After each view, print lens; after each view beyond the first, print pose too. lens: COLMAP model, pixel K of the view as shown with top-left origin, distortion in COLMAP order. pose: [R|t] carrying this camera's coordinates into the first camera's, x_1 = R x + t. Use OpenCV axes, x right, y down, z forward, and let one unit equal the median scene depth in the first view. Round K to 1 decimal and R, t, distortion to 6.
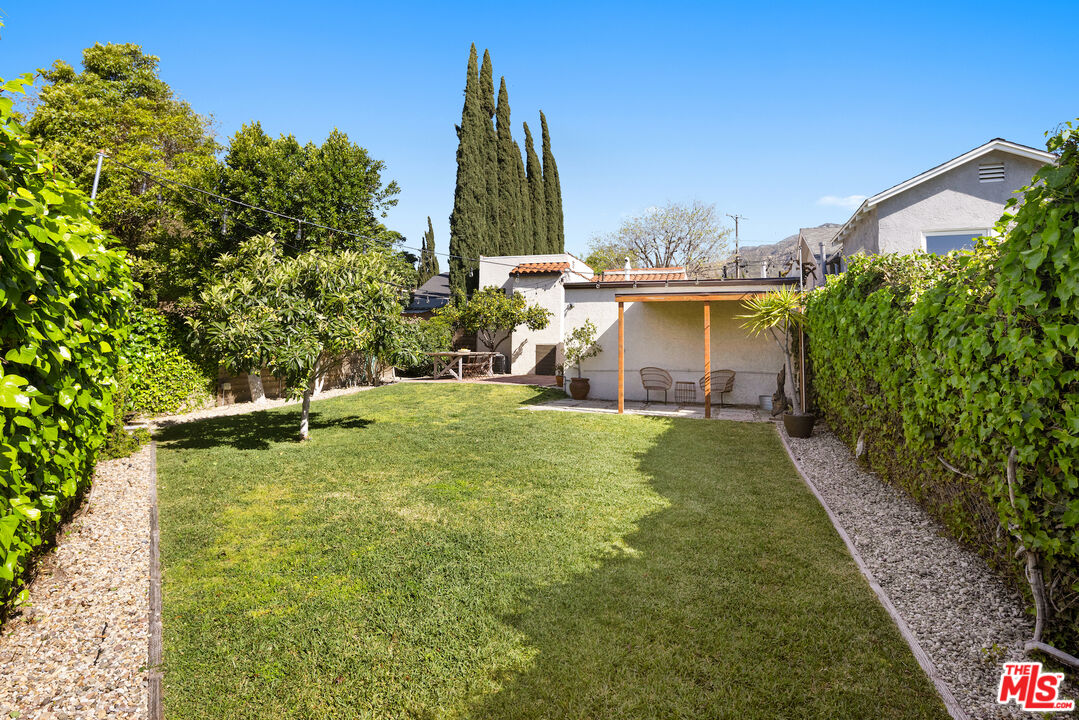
lens RADIAL K [[531.9, 0, 540.9], [0, 531.9, 317.9], [0, 0, 1]] dist [-0.000076, -0.000269]
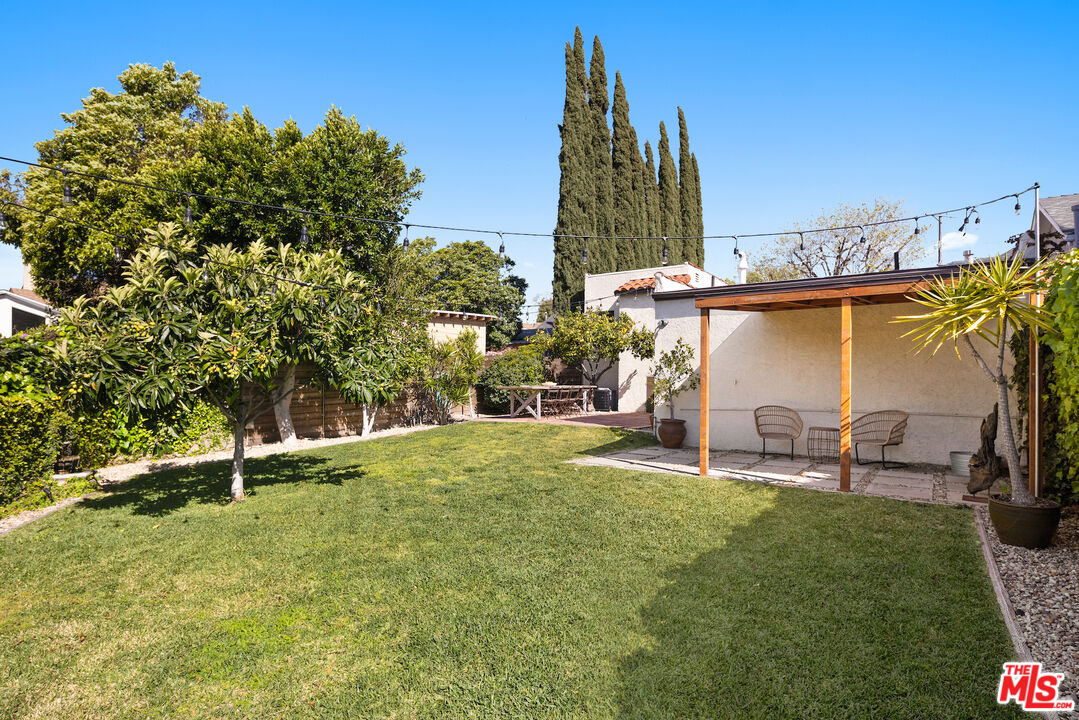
lens RADIAL K [[543.1, 0, 539.8], [0, 543.1, 384.6], [0, 0, 1]] dist [-0.006975, -0.000518]
pose [[0.959688, -0.005630, -0.281012, 0.104290], [0.022893, 0.998043, 0.058185, 0.015501], [0.280134, -0.062273, 0.957939, 0.214334]]
